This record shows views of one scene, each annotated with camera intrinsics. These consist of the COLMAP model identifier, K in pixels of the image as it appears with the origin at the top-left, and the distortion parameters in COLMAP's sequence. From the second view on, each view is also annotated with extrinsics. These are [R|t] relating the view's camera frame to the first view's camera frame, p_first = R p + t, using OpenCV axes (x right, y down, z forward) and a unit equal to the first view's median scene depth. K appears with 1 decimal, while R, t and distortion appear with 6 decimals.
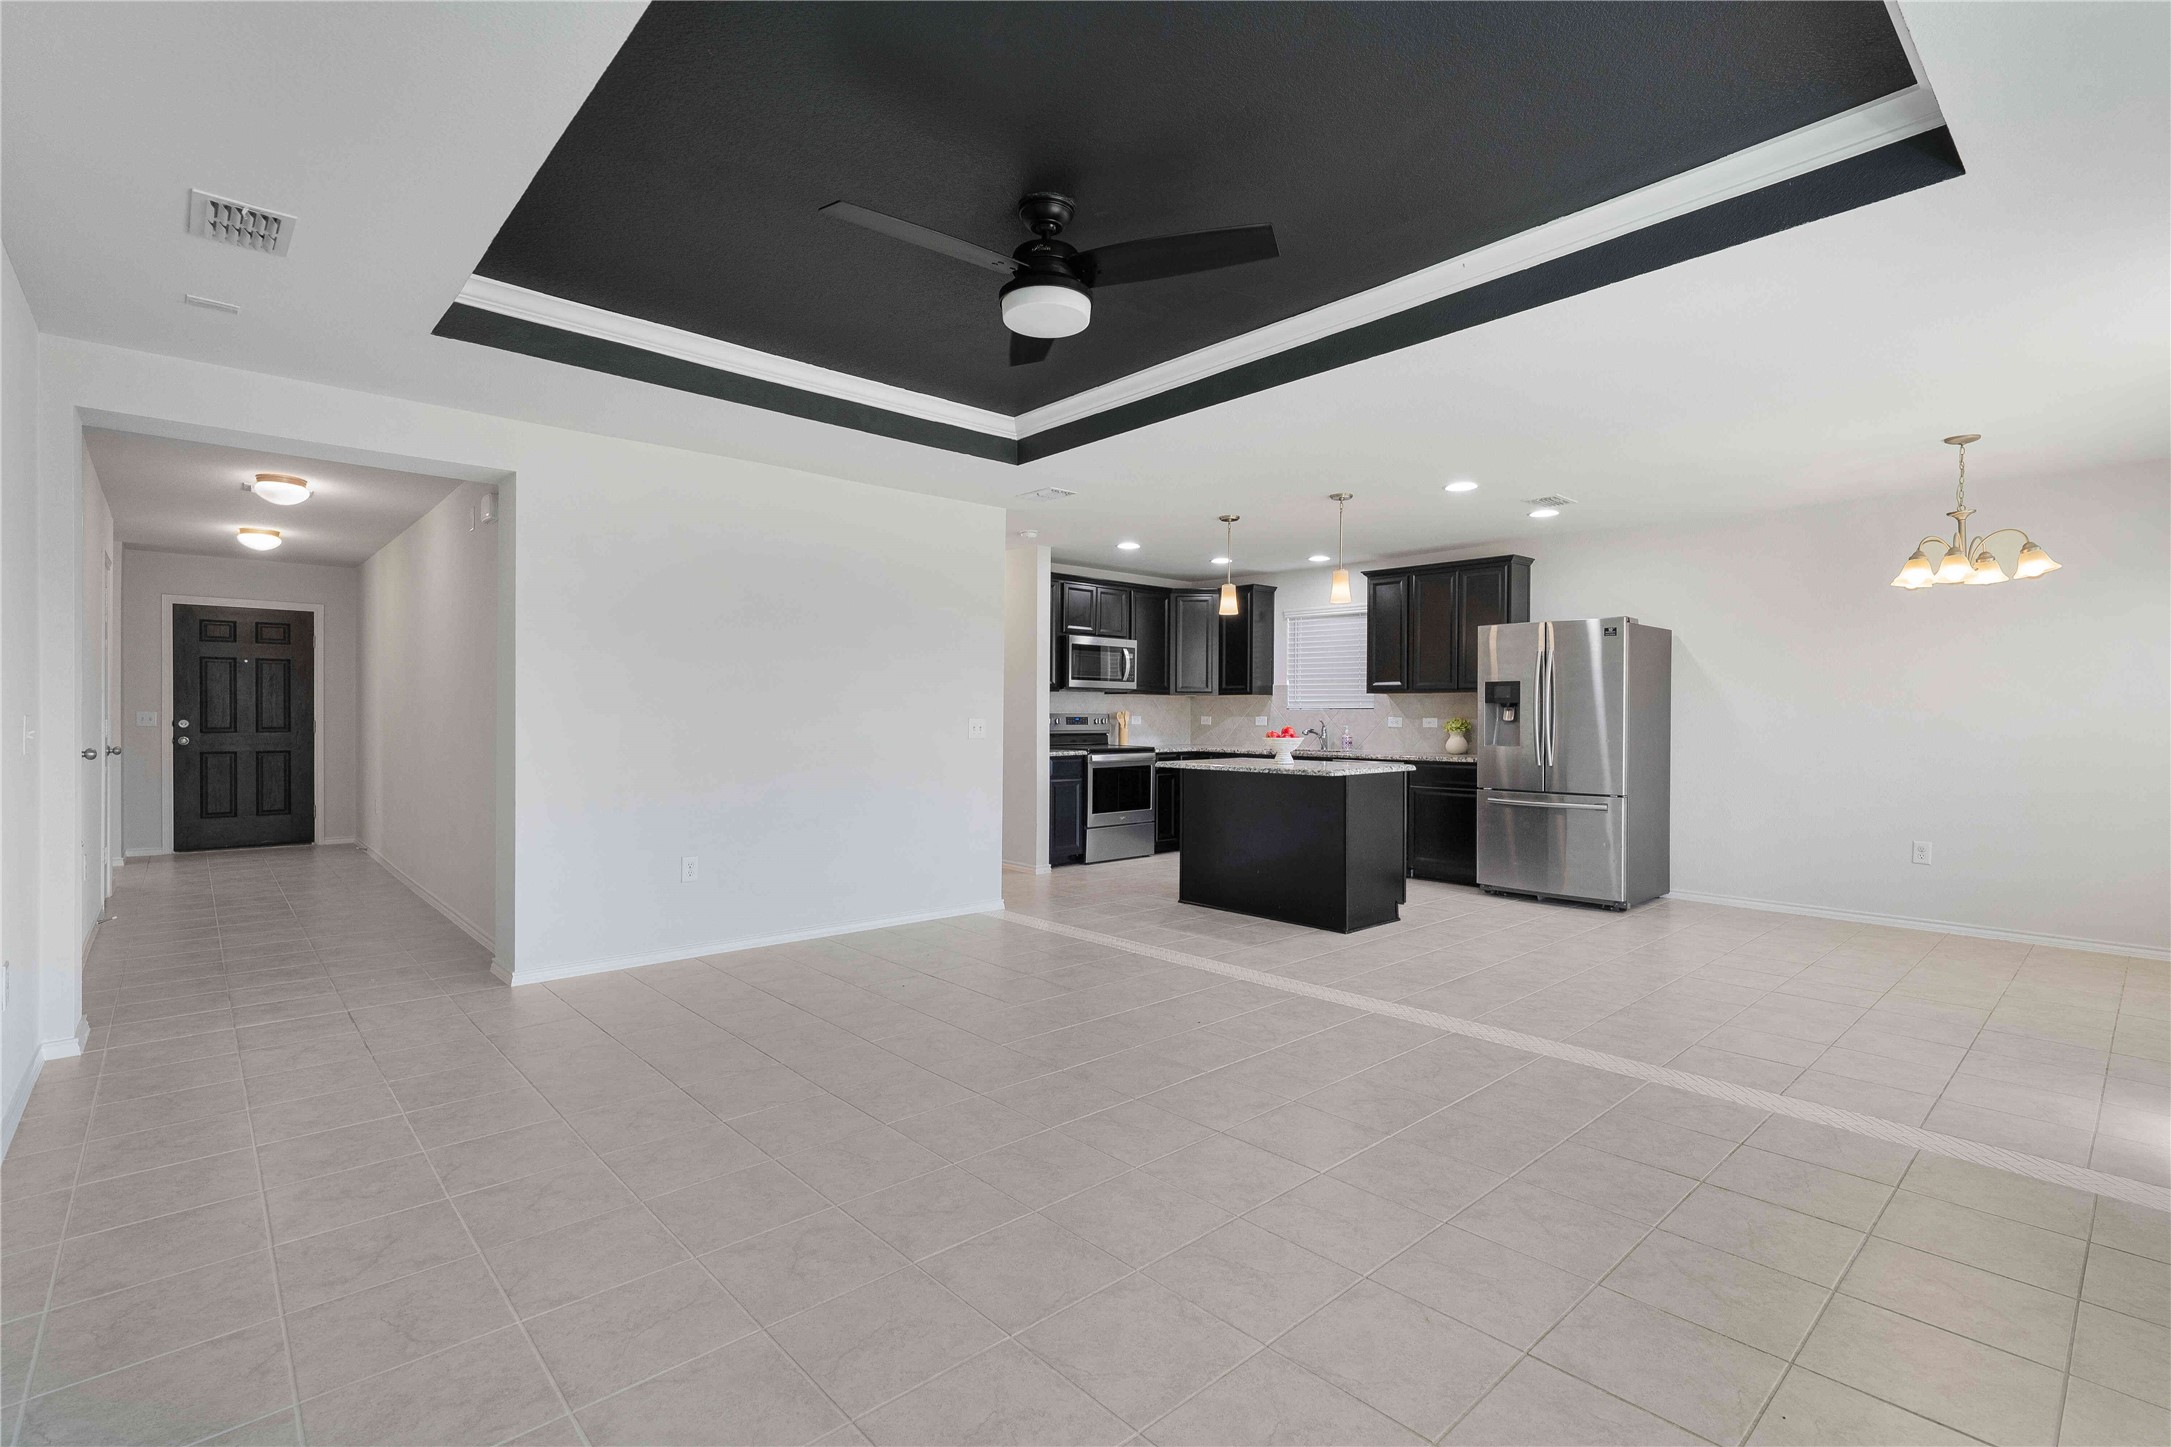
lens RADIAL K [[1005.6, 0, 1075.7], [0, 1005.6, 717.7], [0, 0, 1]] dist [-0.007835, 0.004725]
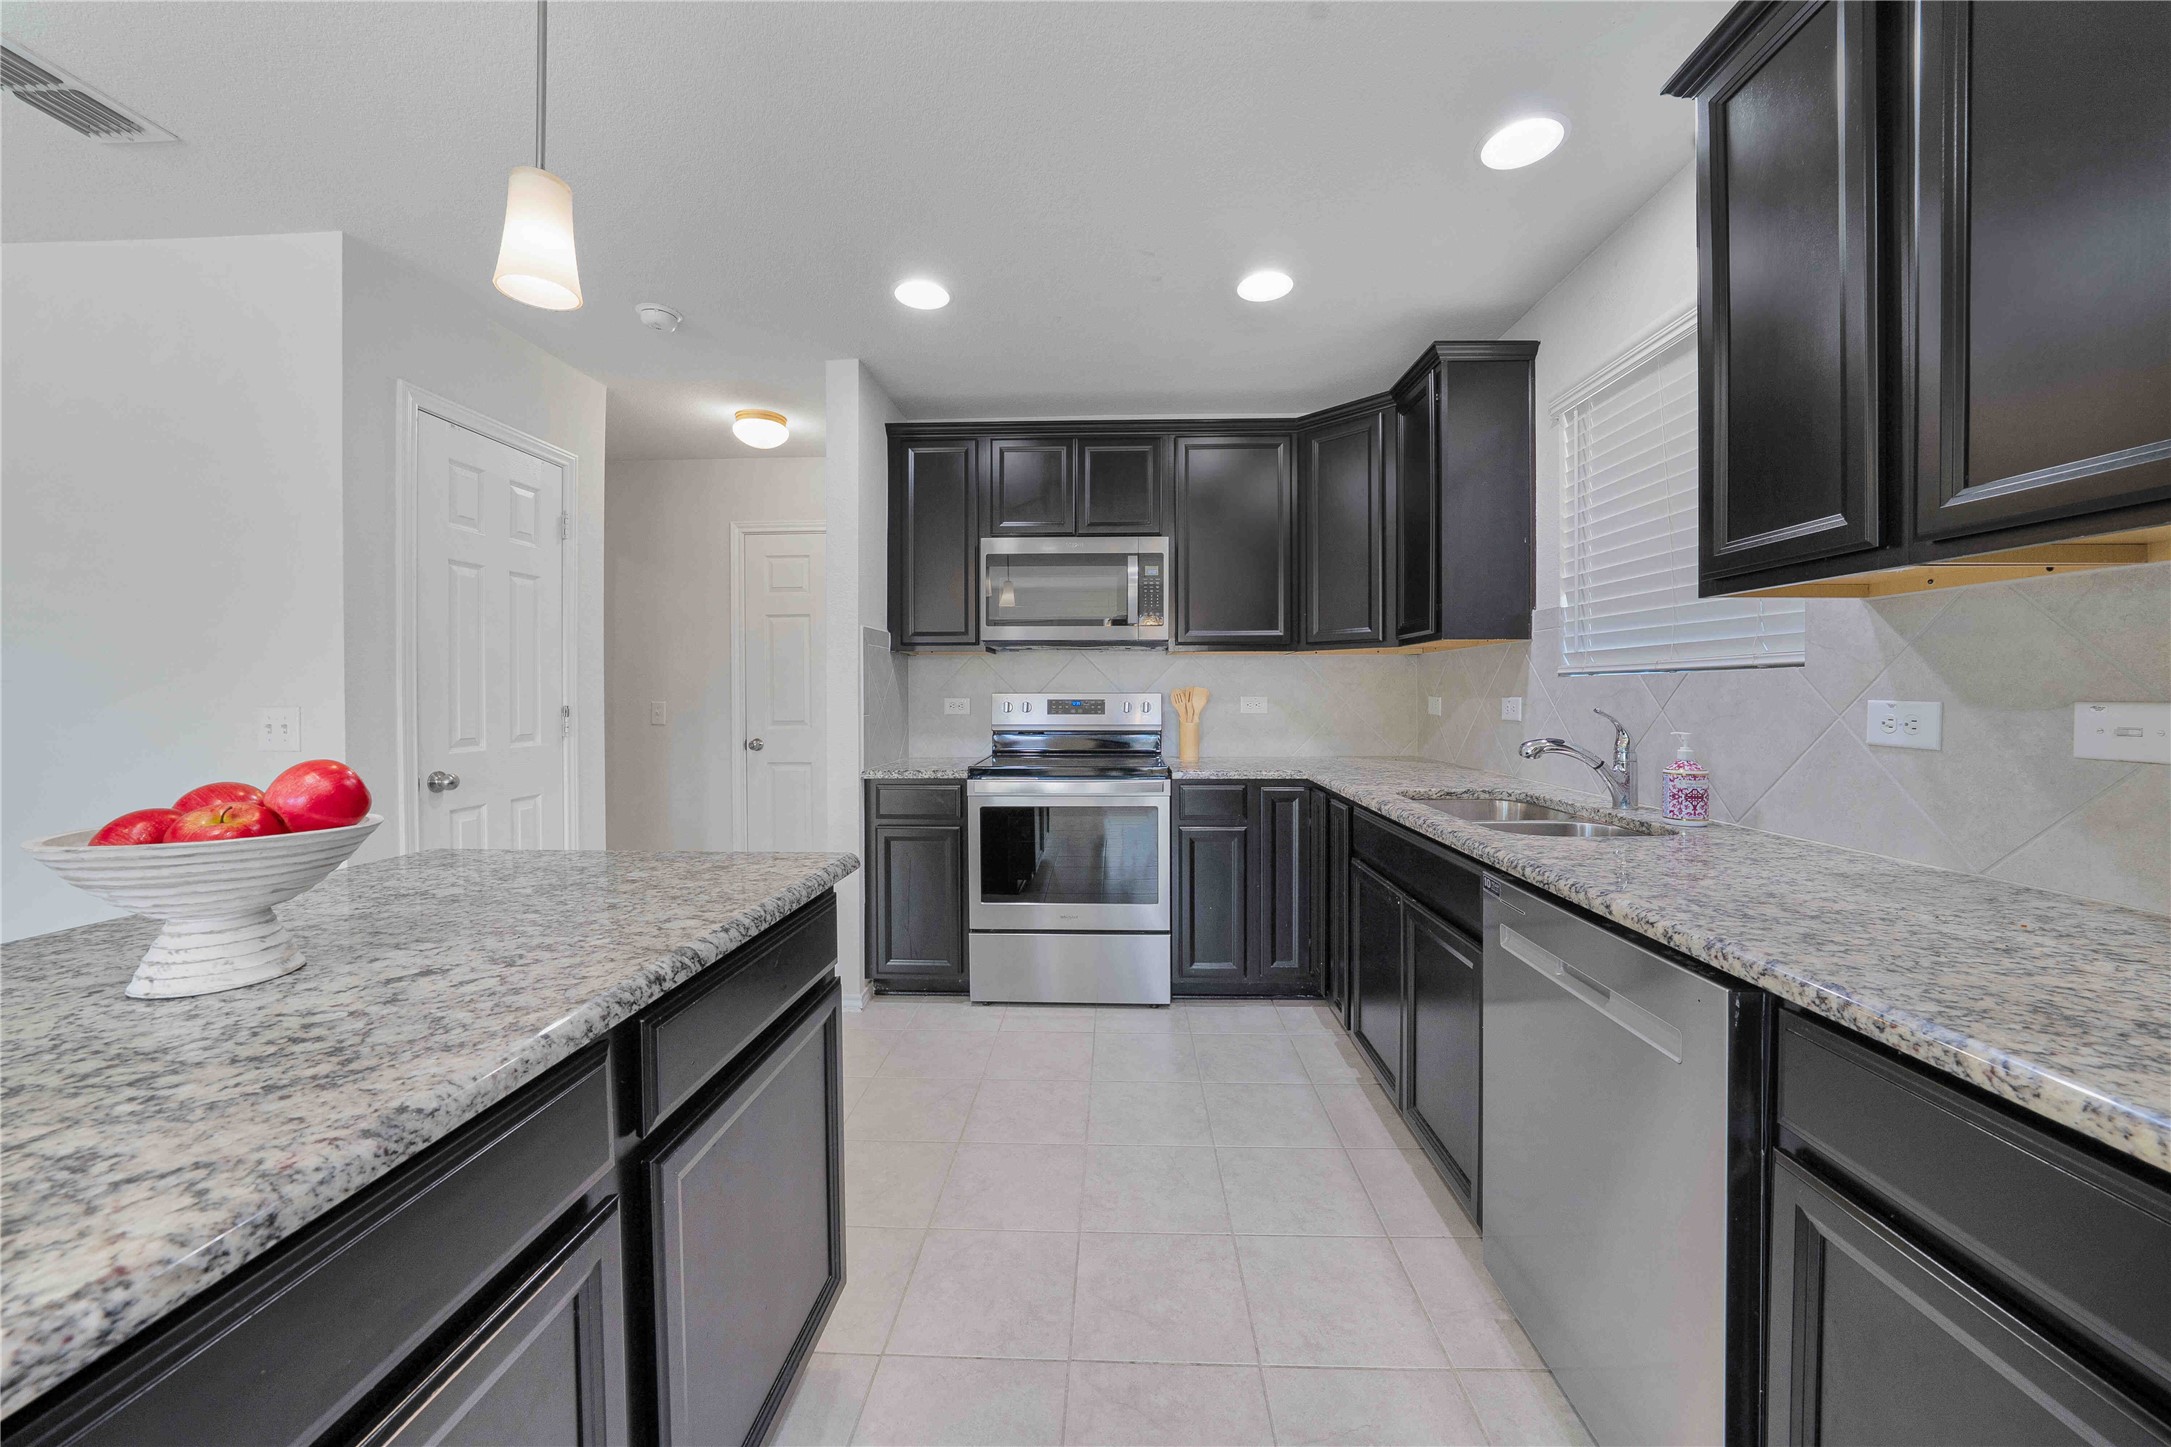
lens RADIAL K [[772.5, 0, 1094.2], [0, 772.5, 701.5], [0, 0, 1]] dist [-0.021816, 0.002649]
pose [[0.718966, 0.001020, -0.695045, 0.314091], [0.002399, 0.999989, 0.003948, -0.001274], [0.695041, -0.004506, 0.718956, 0.784979]]
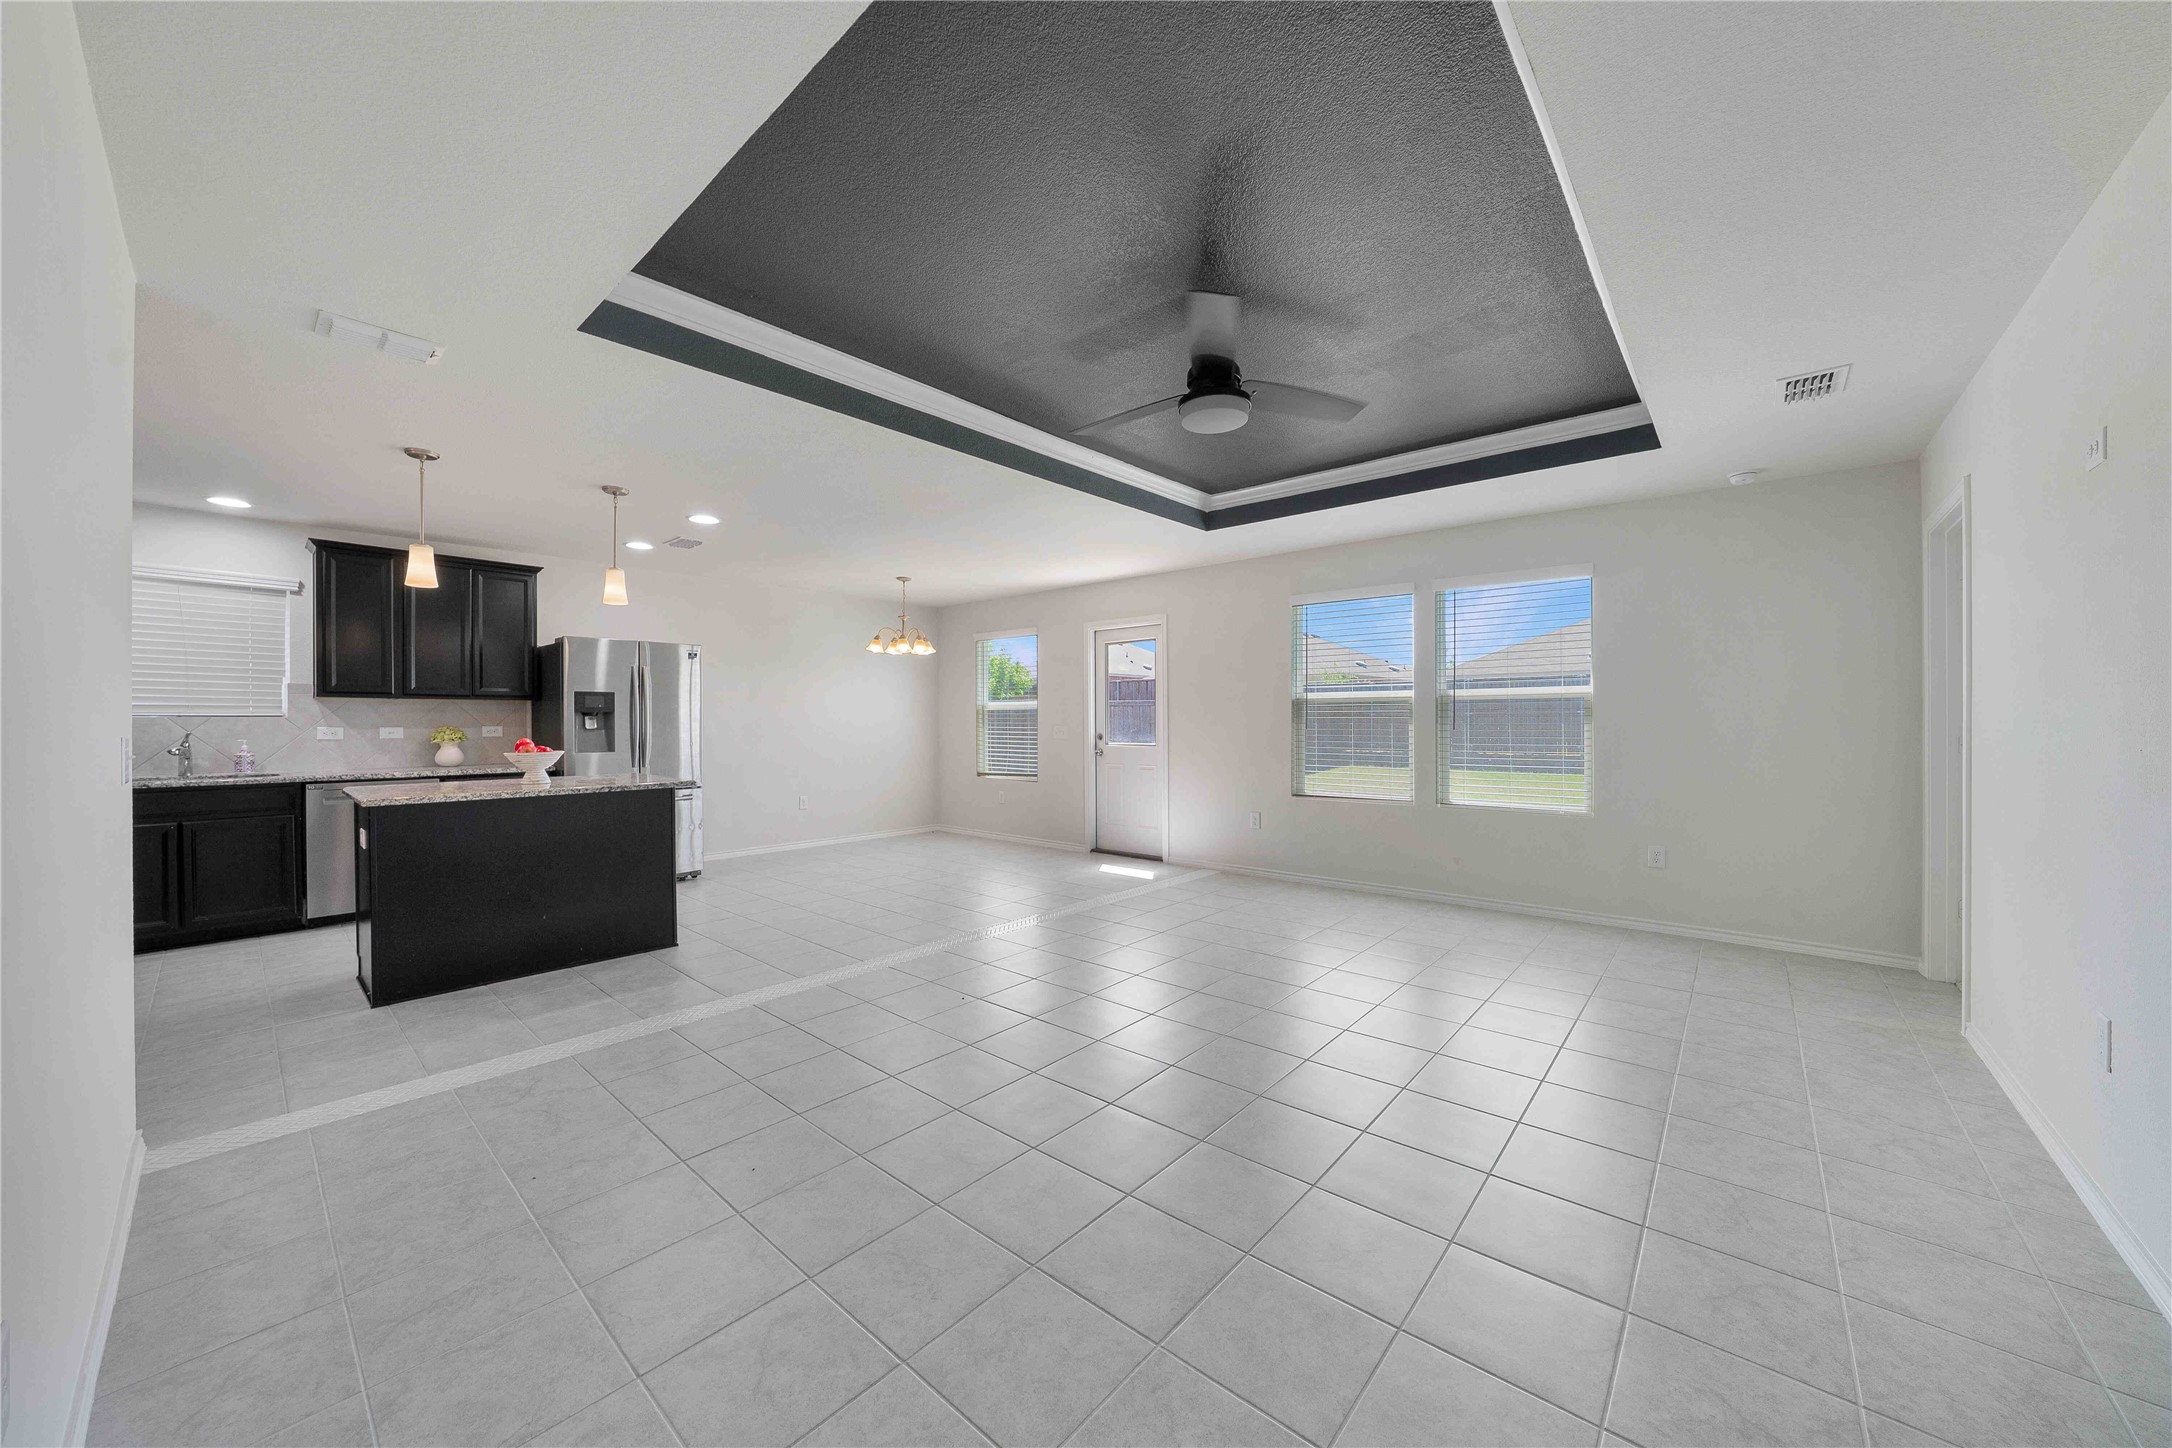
lens RADIAL K [[772.9, 0, 1107.7], [0, 772.9, 716.7], [0, 0, 1]] dist [-0.021816, 0.002649]
pose [[-0.133207, 0.000582, 0.991088, -0.373416], [0.005880, 0.999983, 0.000203, -0.005541], [-0.991071, 0.005854, -0.133208, 0.477897]]
